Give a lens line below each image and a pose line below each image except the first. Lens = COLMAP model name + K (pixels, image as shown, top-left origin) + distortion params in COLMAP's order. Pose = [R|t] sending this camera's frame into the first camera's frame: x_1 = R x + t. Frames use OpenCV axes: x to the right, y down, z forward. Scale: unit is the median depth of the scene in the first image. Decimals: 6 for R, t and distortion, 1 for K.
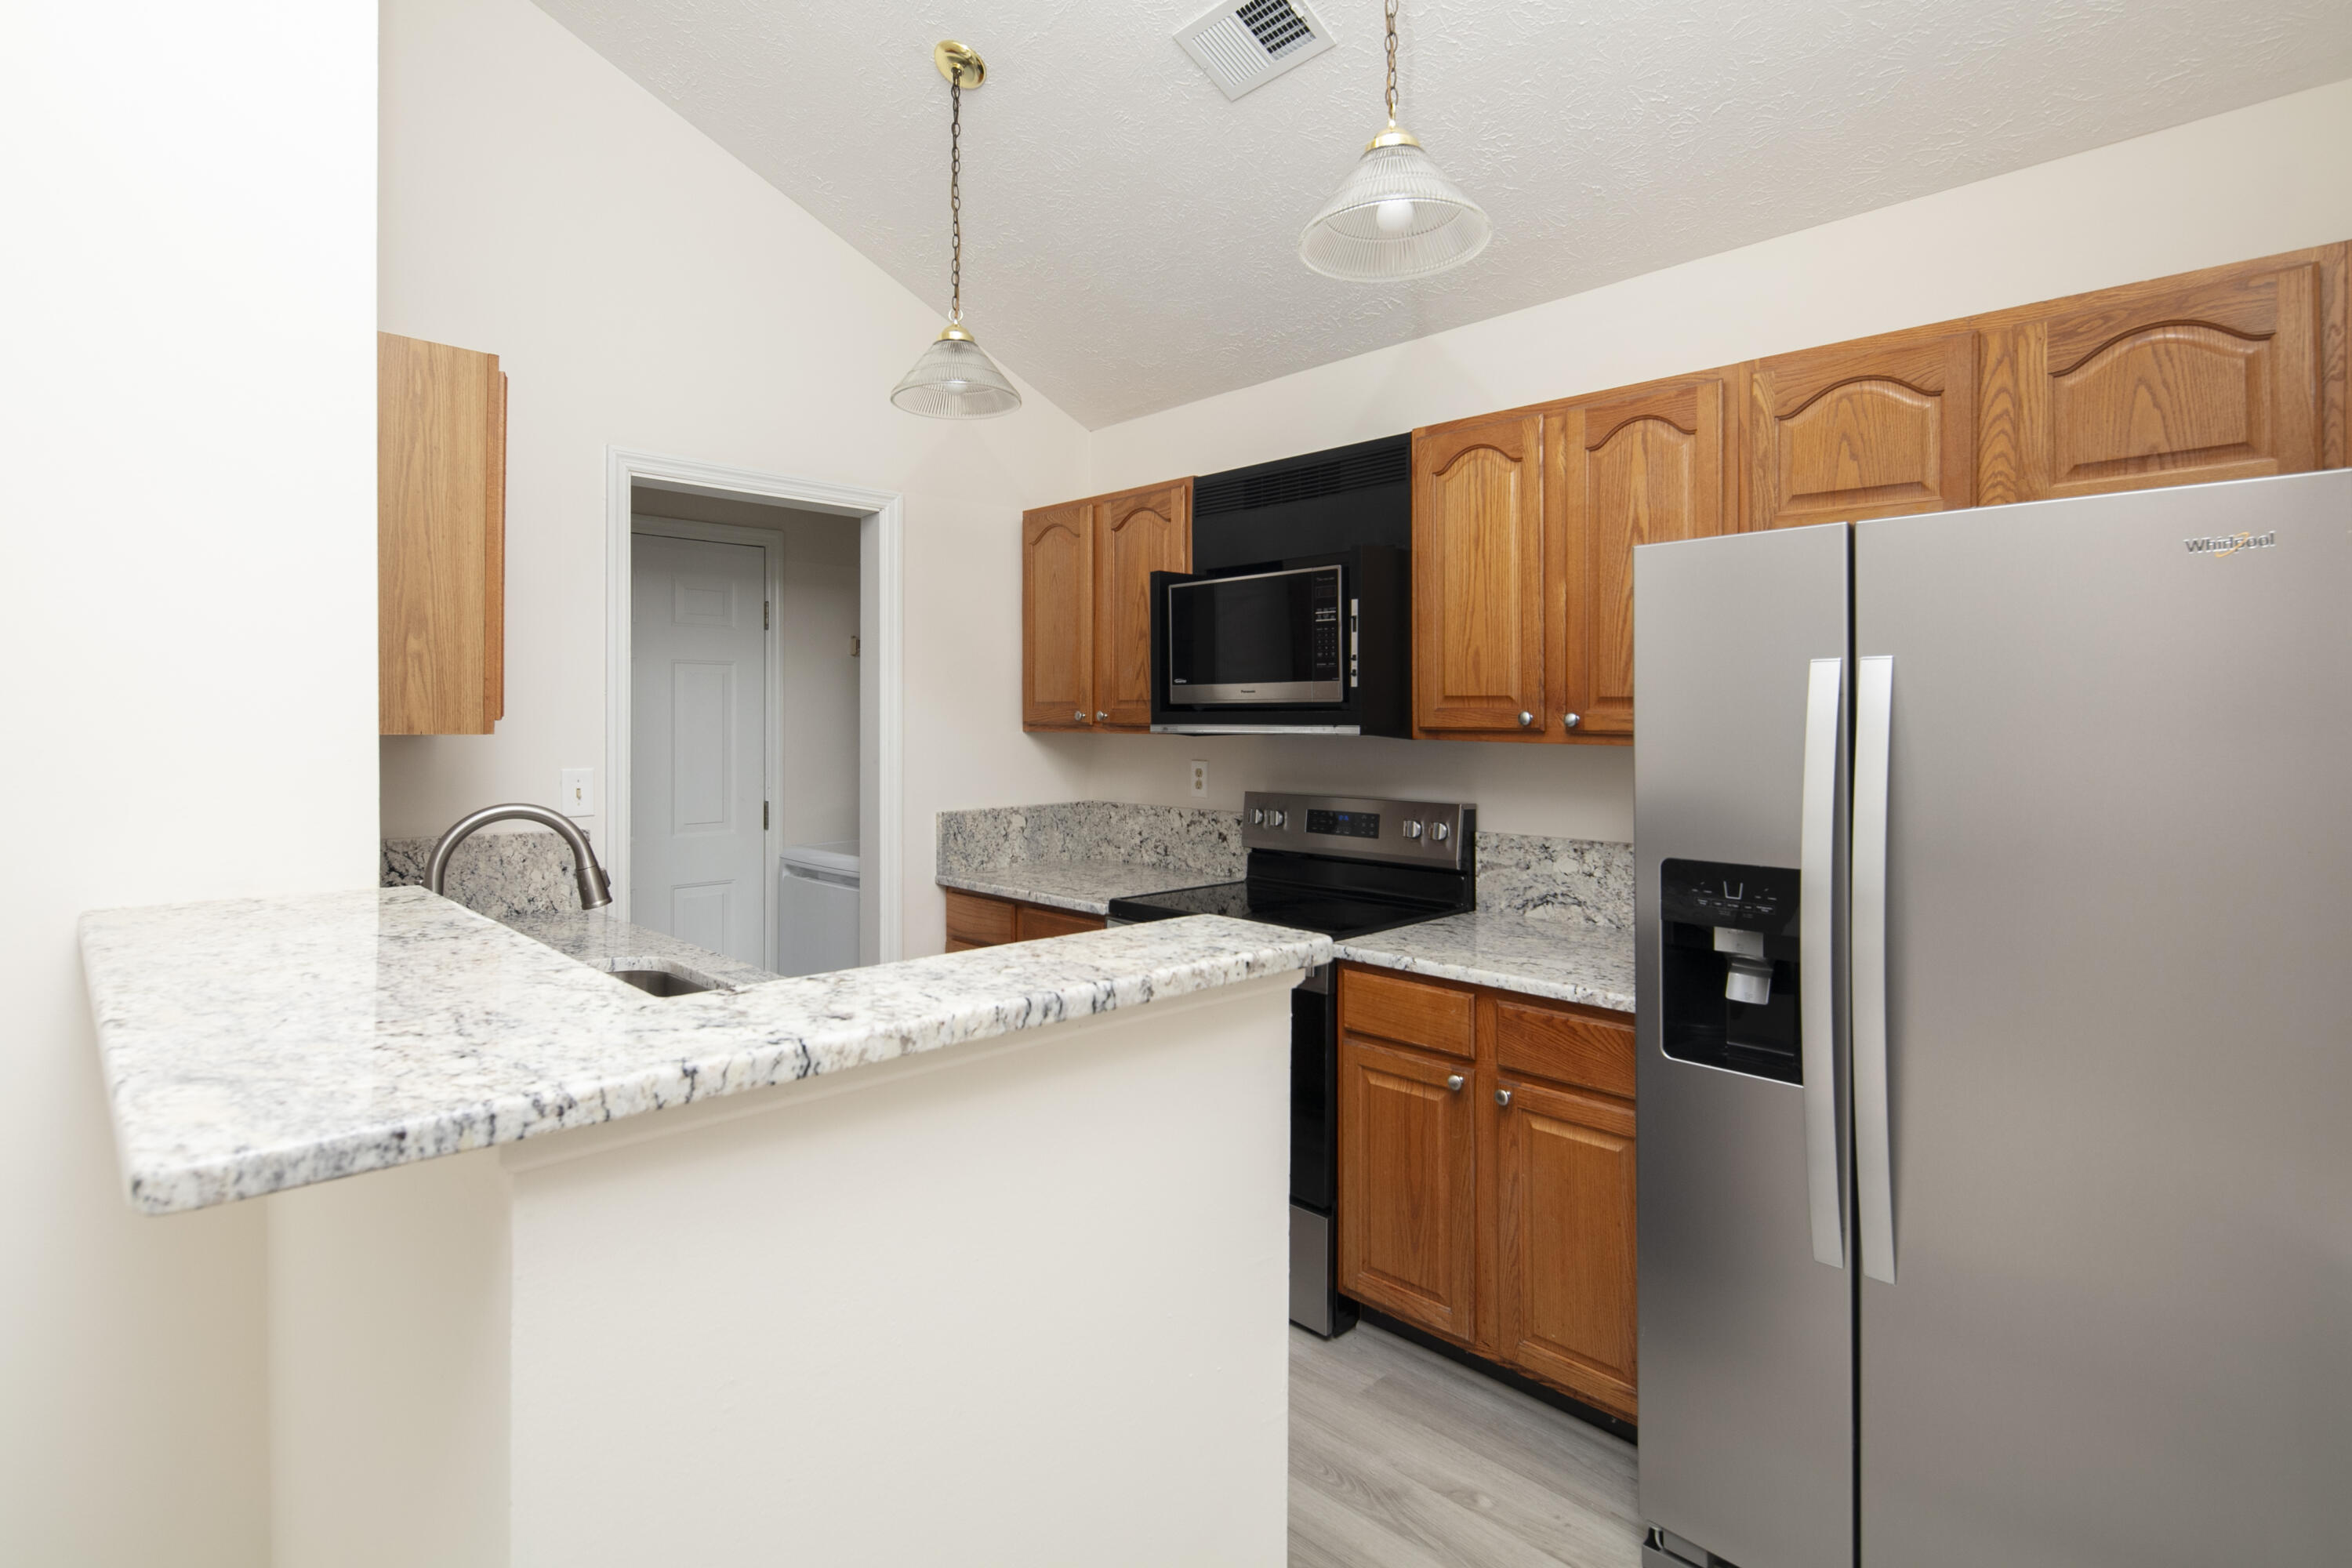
lens RADIAL K [[1151.6, 0, 1197.1], [0, 1151.6, 711.3], [0, 0, 1]] dist [0.027196, -0.011142]
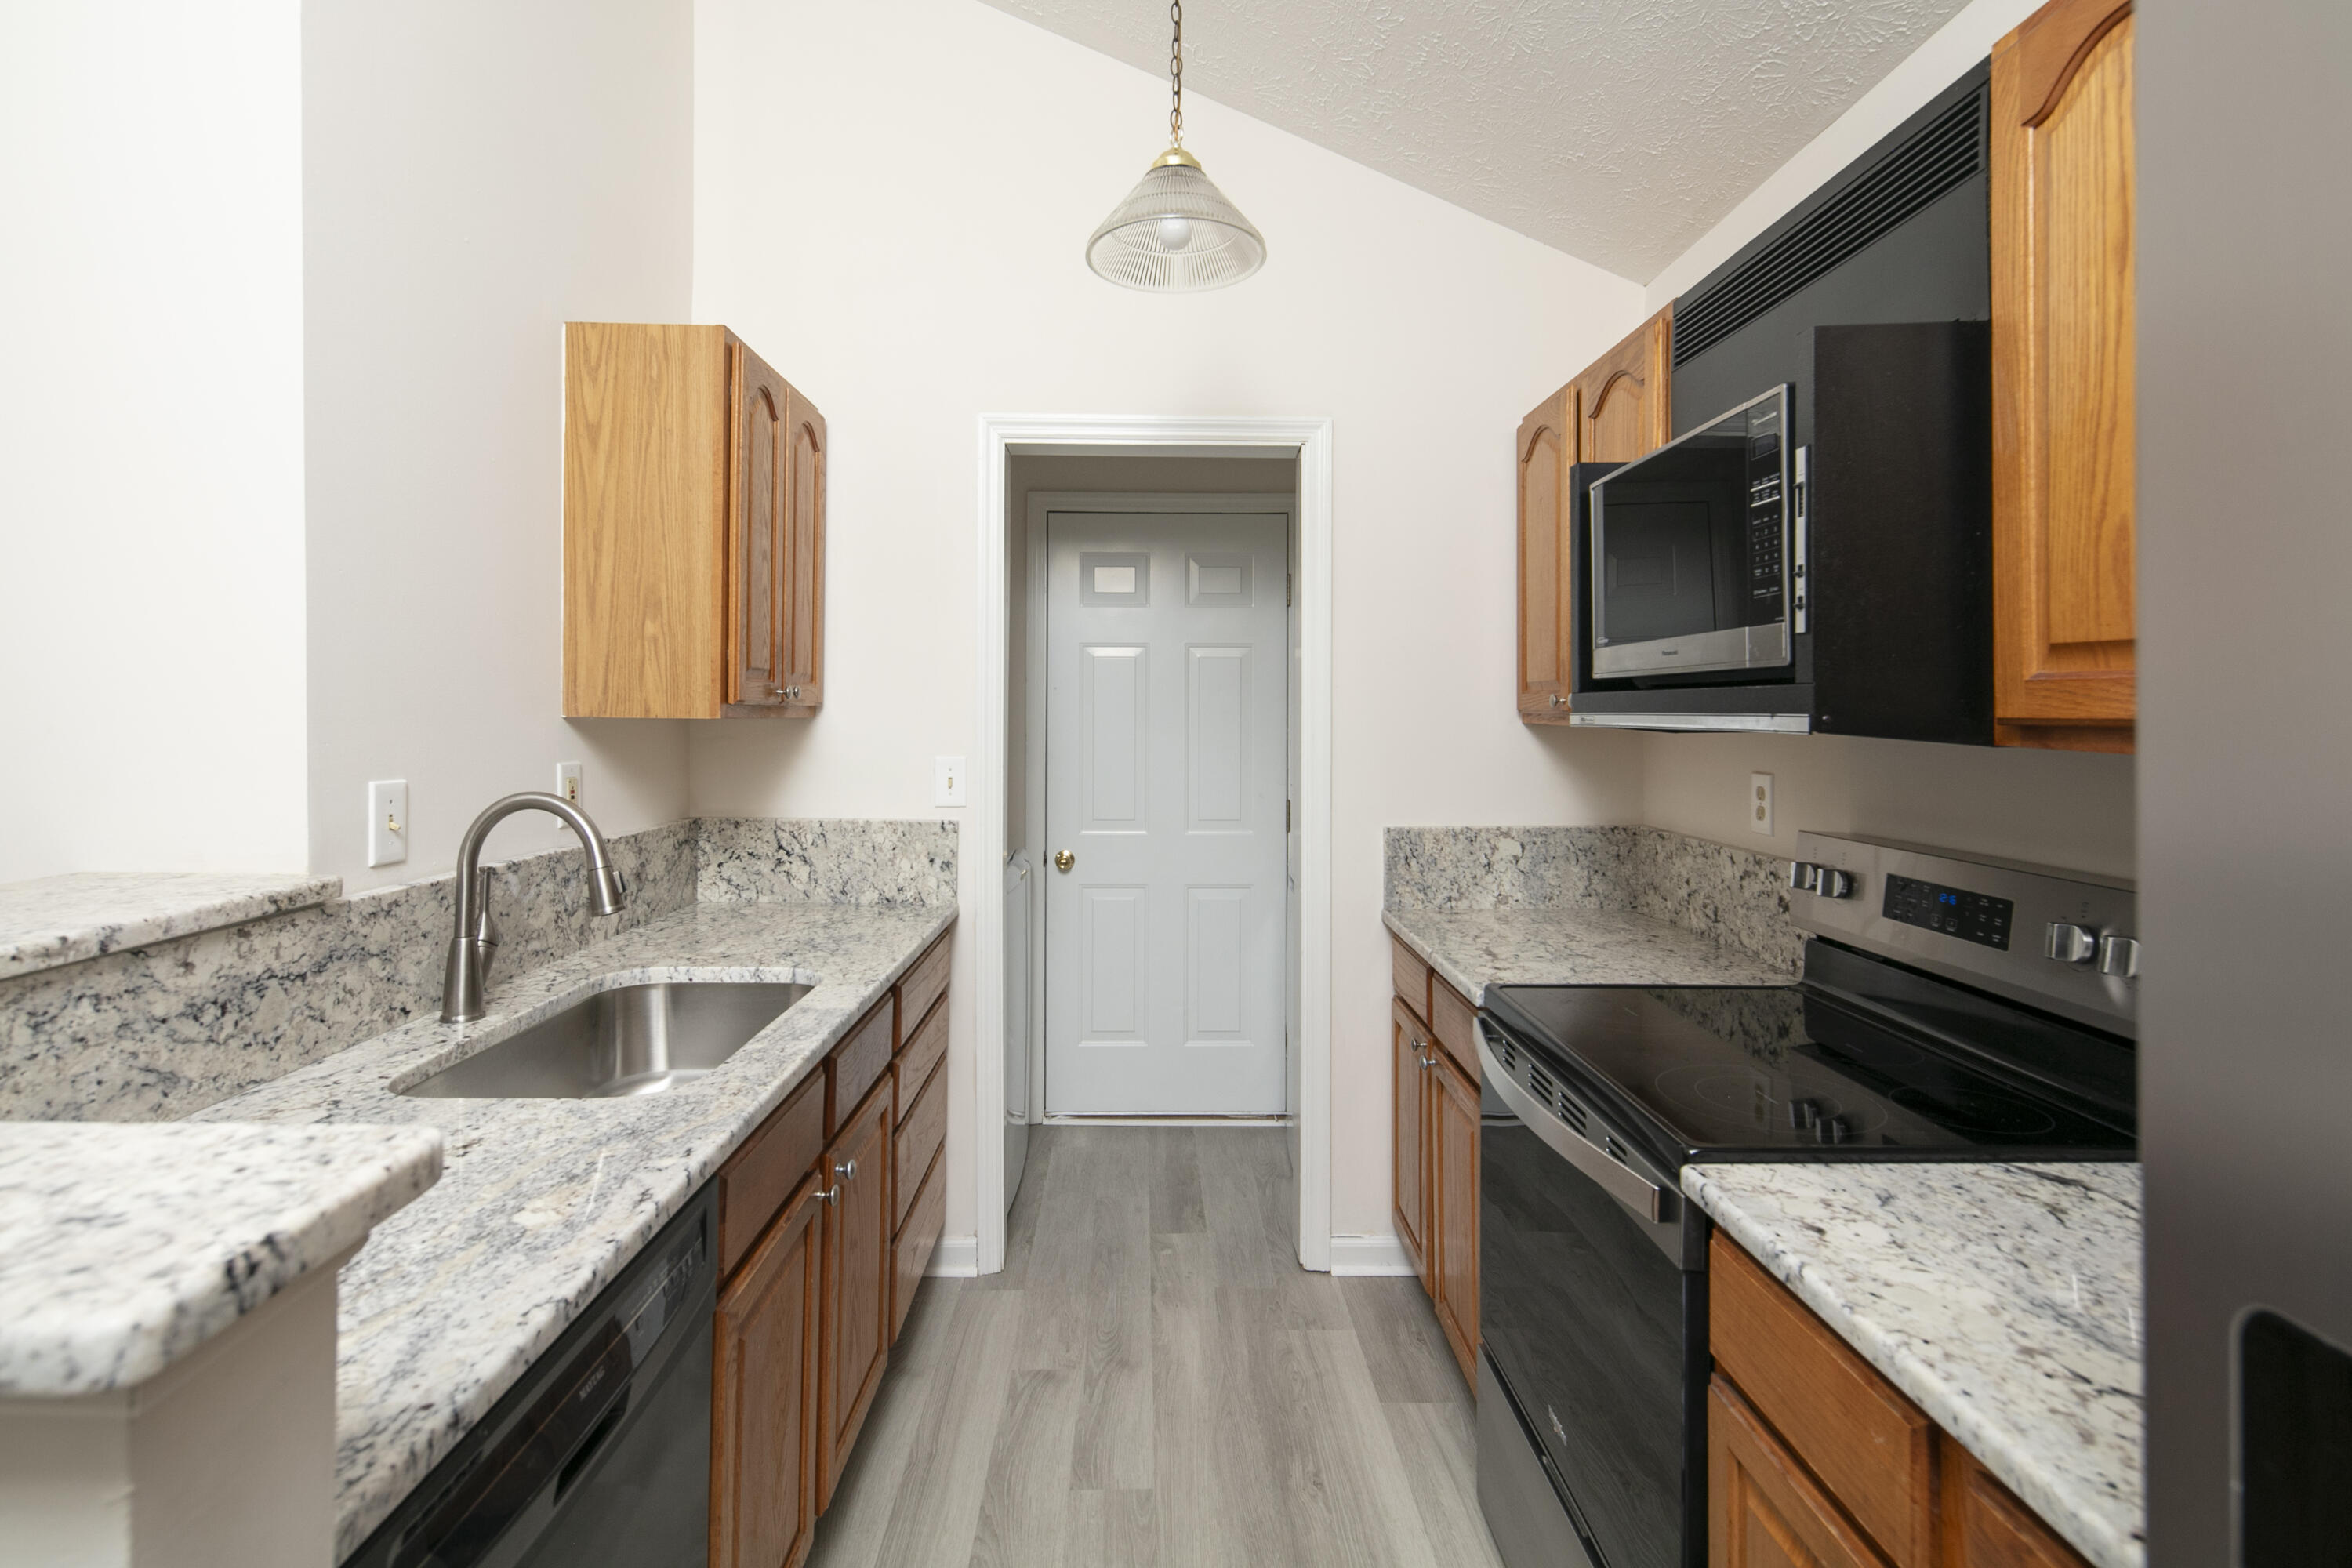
lens RADIAL K [[1151.6, 0, 1189.0], [0, 1151.6, 709.1], [0, 0, 1]] dist [0.027196, -0.011142]
pose [[0.721888, 0.000243, -0.692010, 0.276577], [0.002600, 0.999992, 0.003063, 0.008162], [0.692005, -0.004010, 0.721881, 0.465038]]
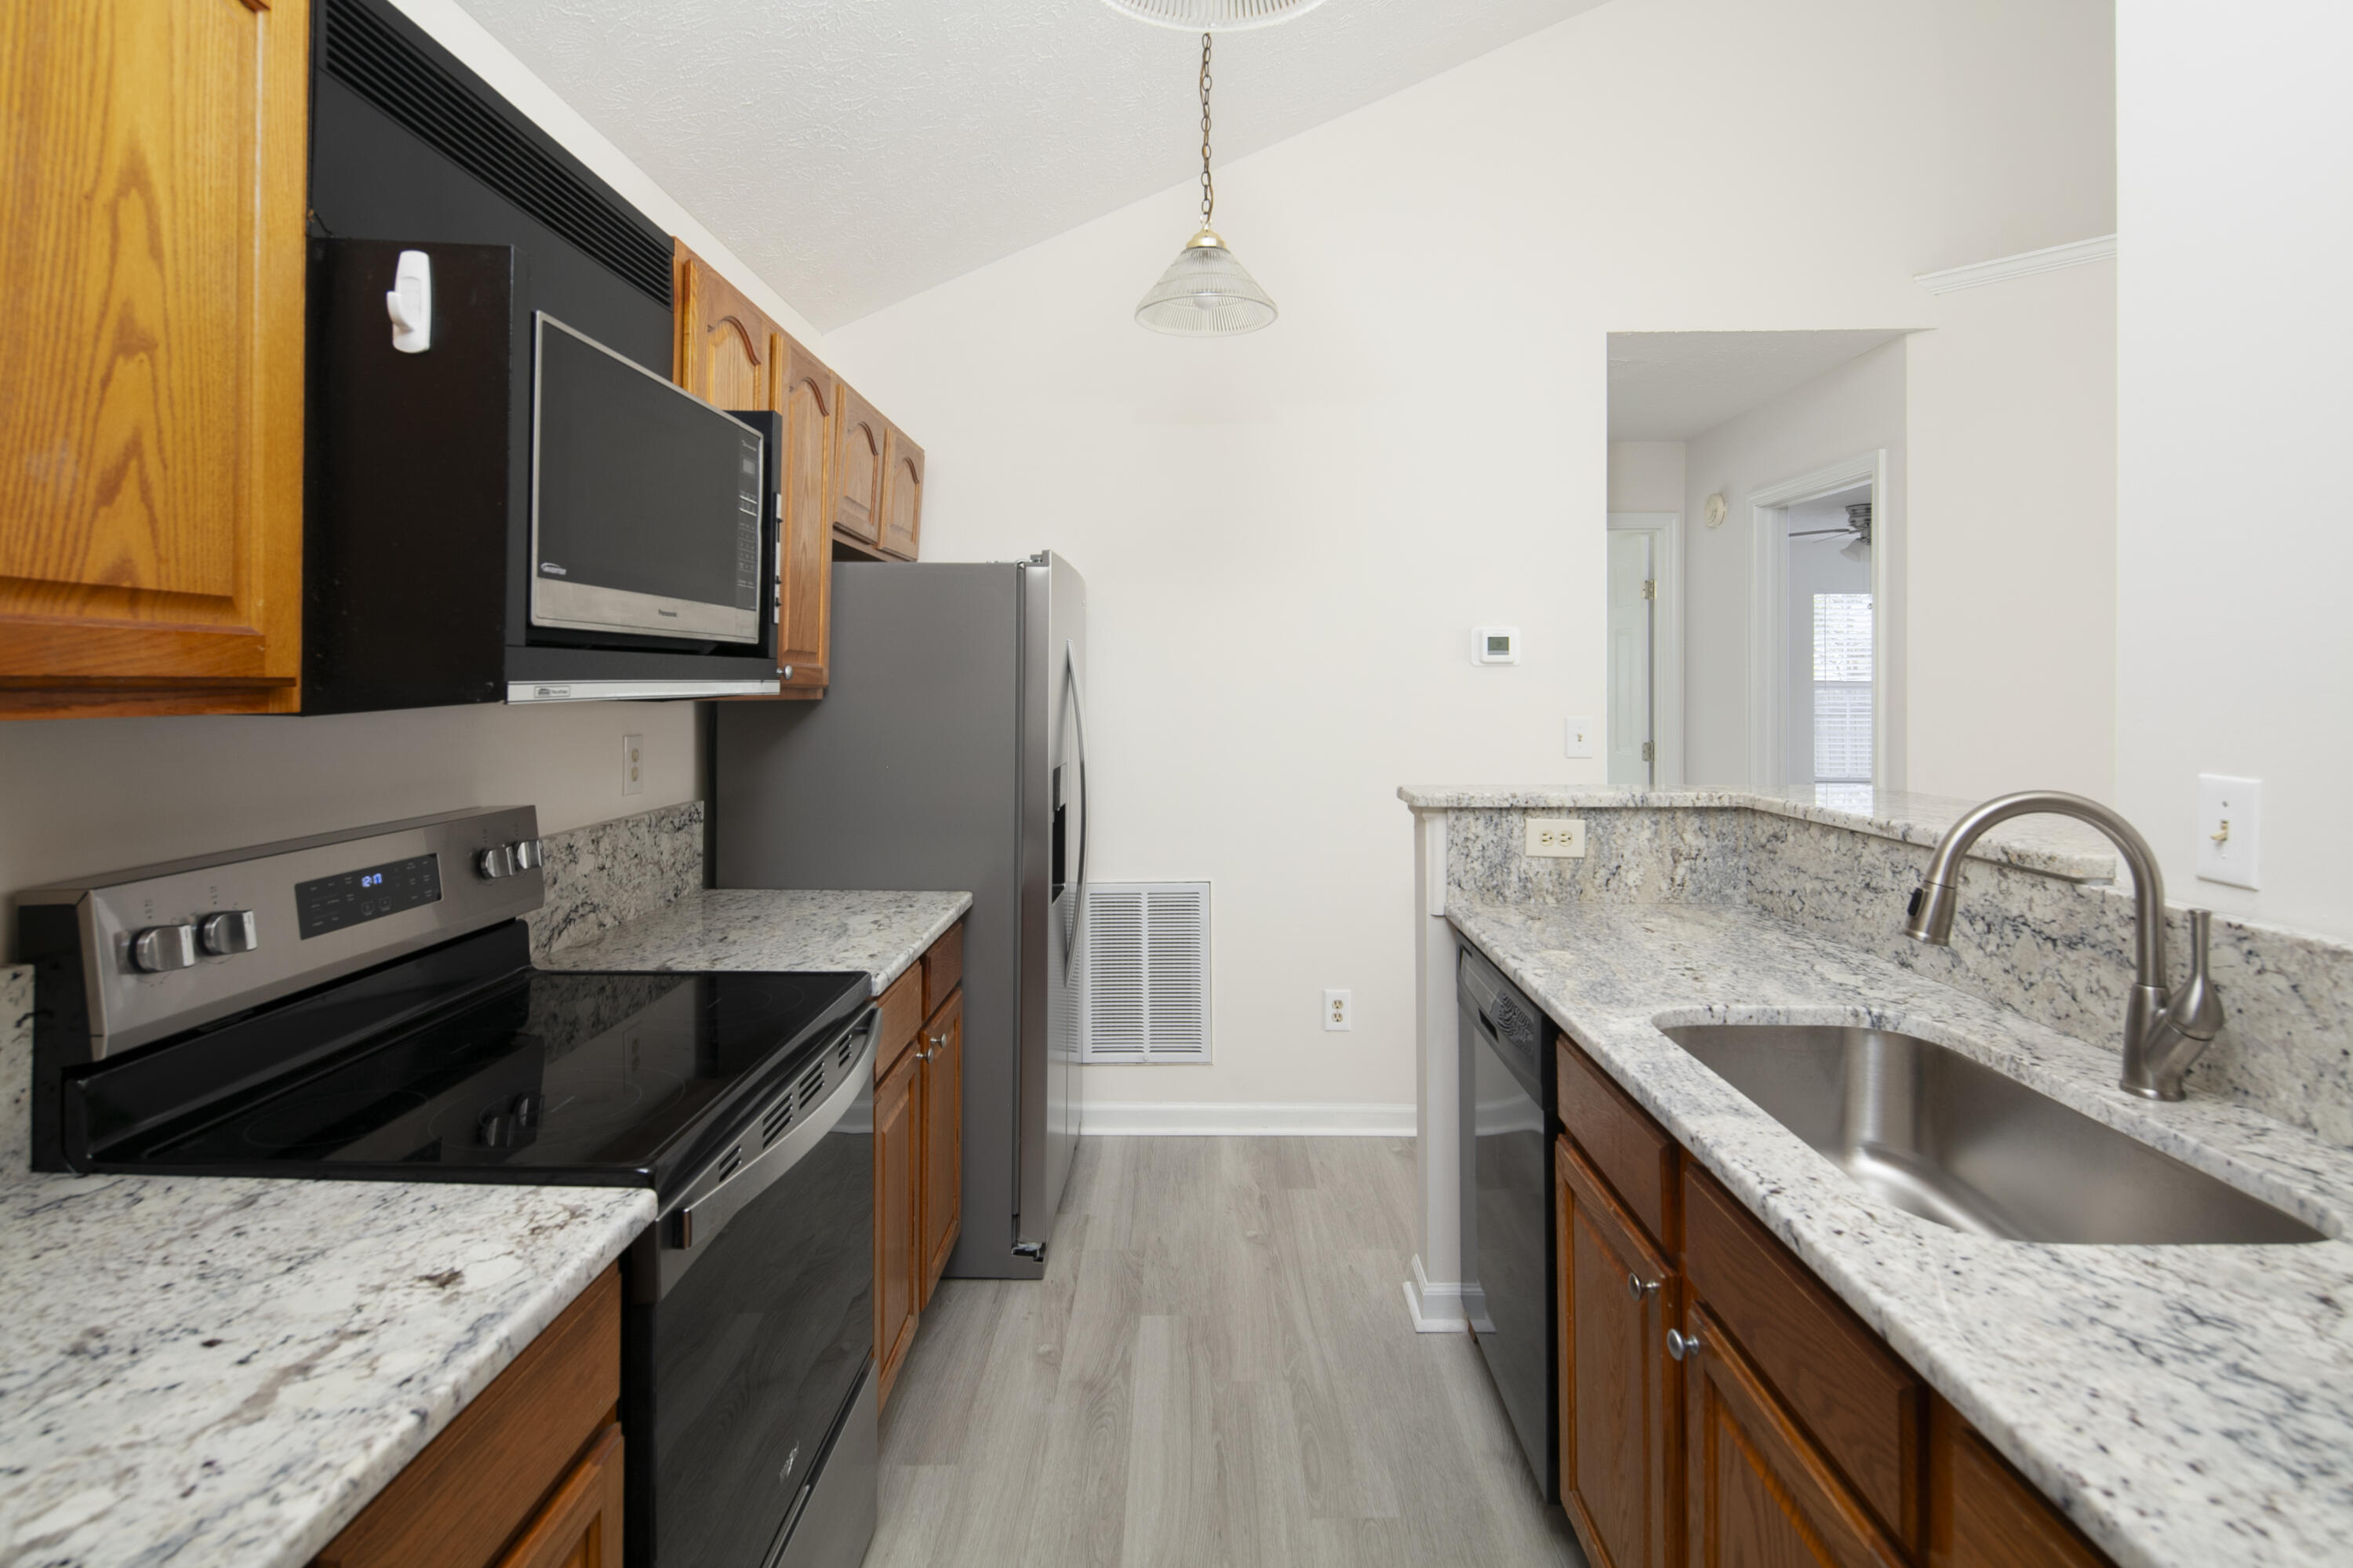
lens RADIAL K [[1152.2, 0, 1167.6], [0, 1152.2, 674.4], [0, 0, 1]] dist [0.027196, -0.011142]
pose [[-0.681623, 0.000205, 0.731703, -0.500778], [-0.008849, 0.999925, -0.008524, 0.012598], [-0.731650, -0.012285, -0.681570, 1.253980]]
